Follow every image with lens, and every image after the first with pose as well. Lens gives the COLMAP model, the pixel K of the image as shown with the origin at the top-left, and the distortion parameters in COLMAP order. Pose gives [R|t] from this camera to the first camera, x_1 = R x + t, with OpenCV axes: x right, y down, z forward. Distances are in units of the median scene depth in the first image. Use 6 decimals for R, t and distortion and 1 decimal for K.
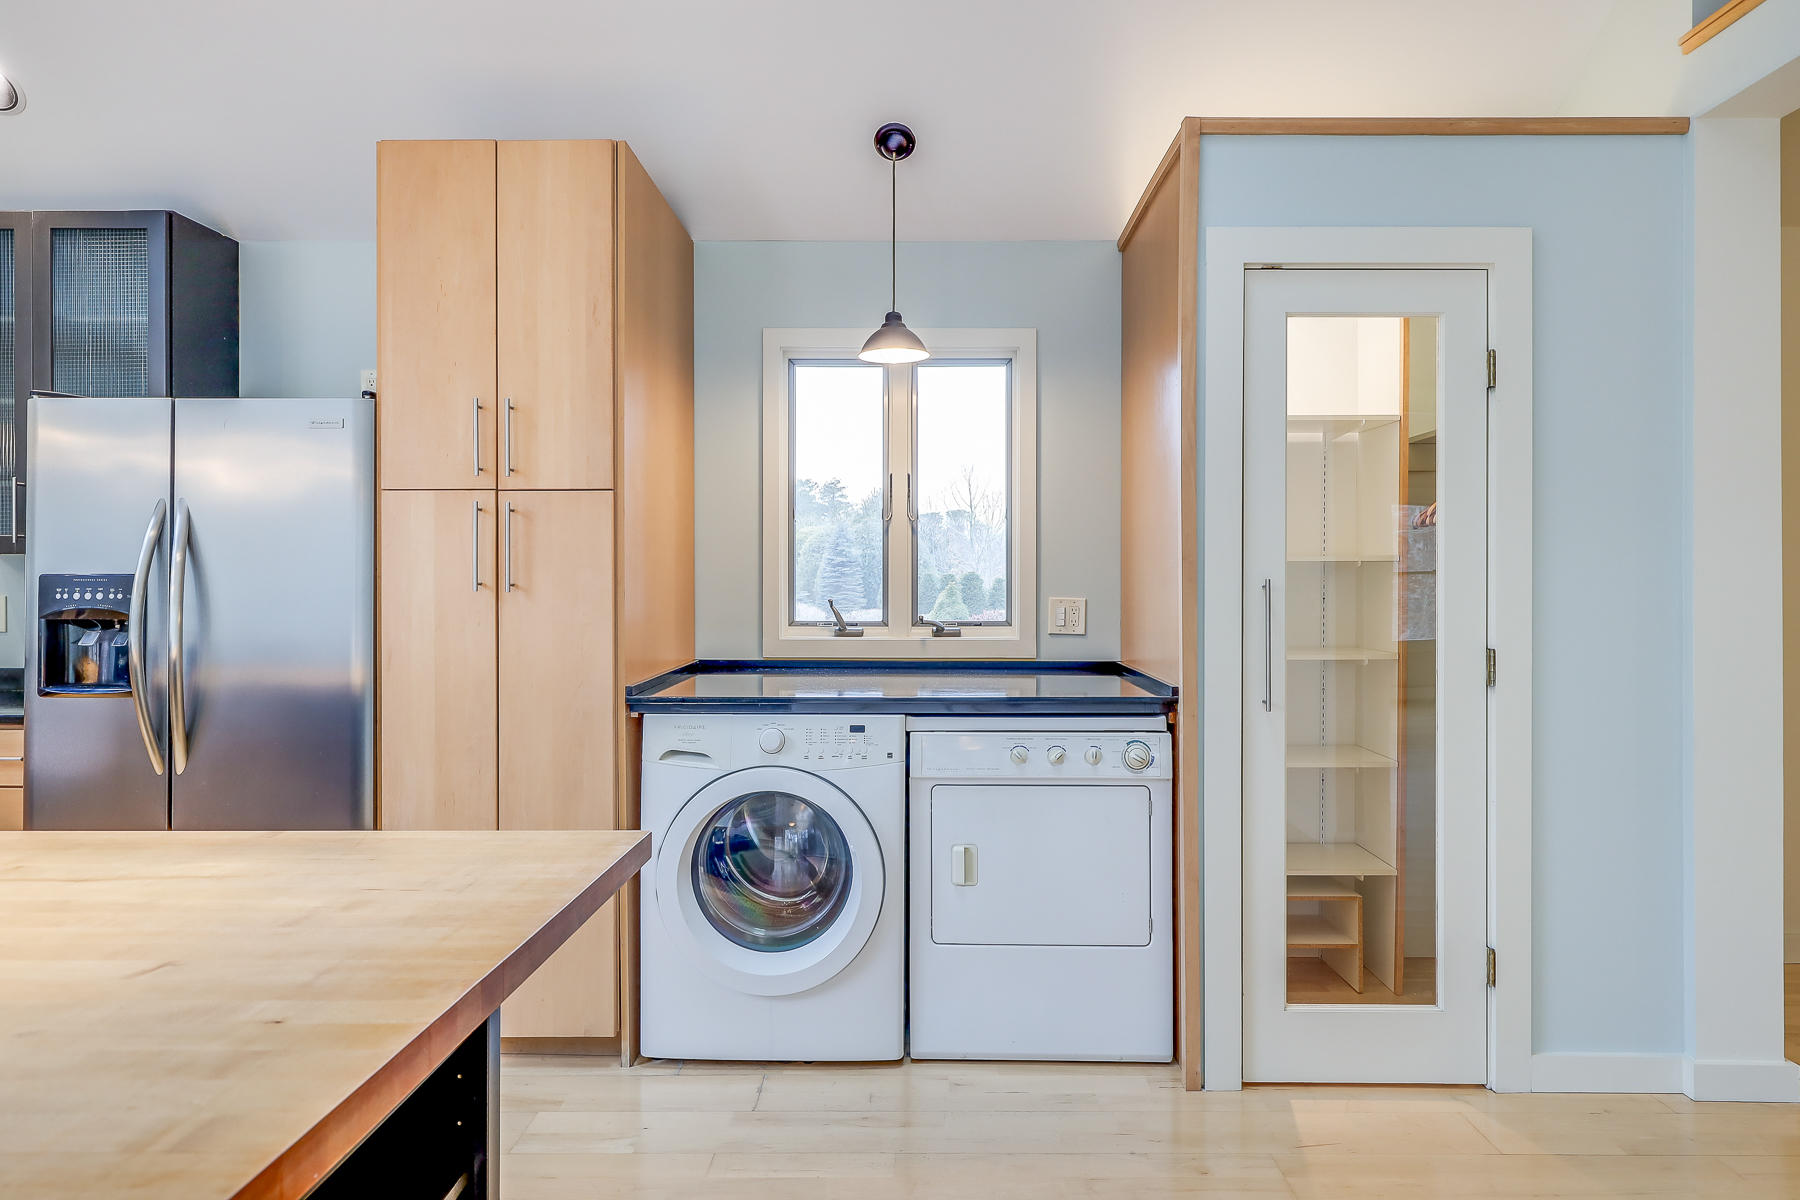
lens RADIAL K [[1026.2, 0, 933.3], [0, 1026.2, 577.9], [0, 0, 1]] dist [0.000900, -0.000074]
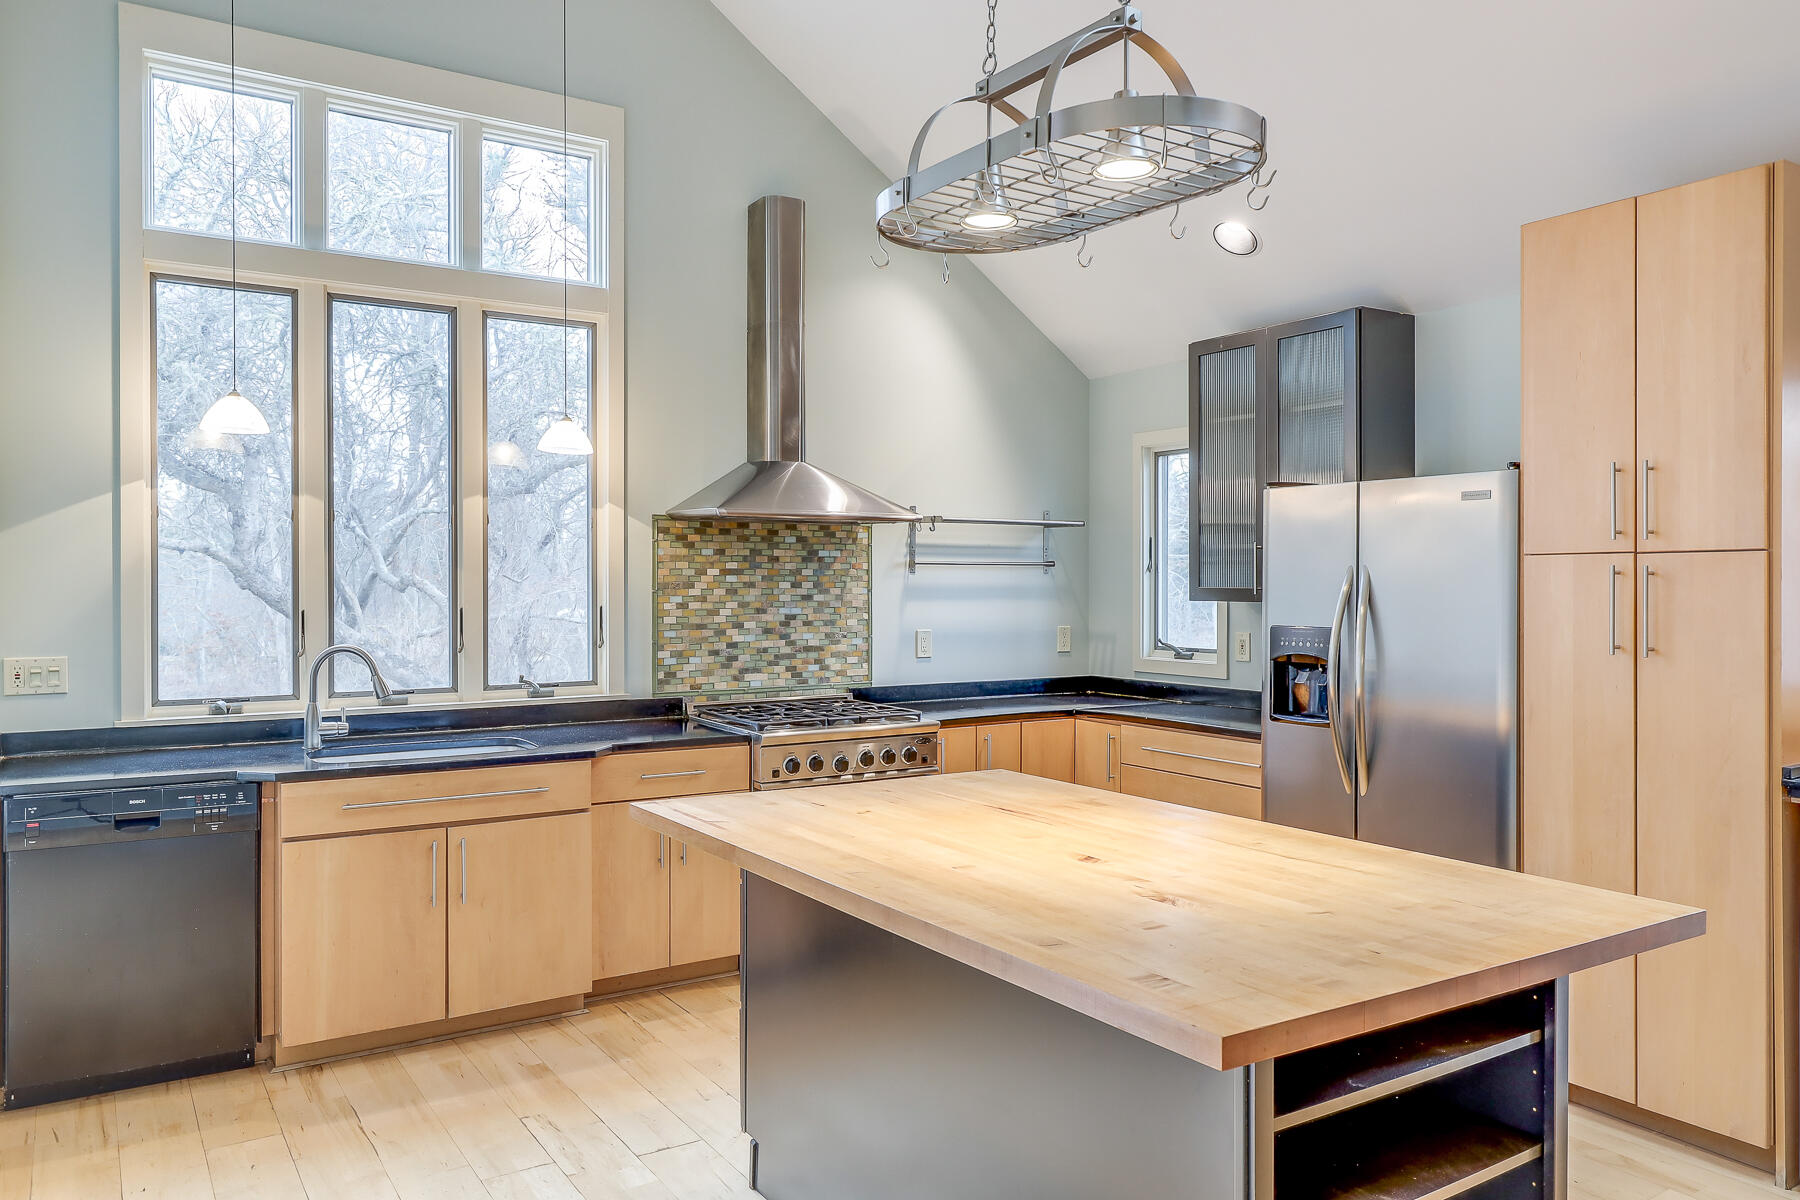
lens RADIAL K [[1281.6, 0, 900.0], [0, 1281.6, 600.0], [0, 0, 1]] dist [0.003110, -0.000114]
pose [[0.541989, 0.010767, -0.840317, 0.226108], [0.003950, 0.999874, 0.015359, -0.061573], [0.840376, -0.011644, 0.541878, -0.259254]]
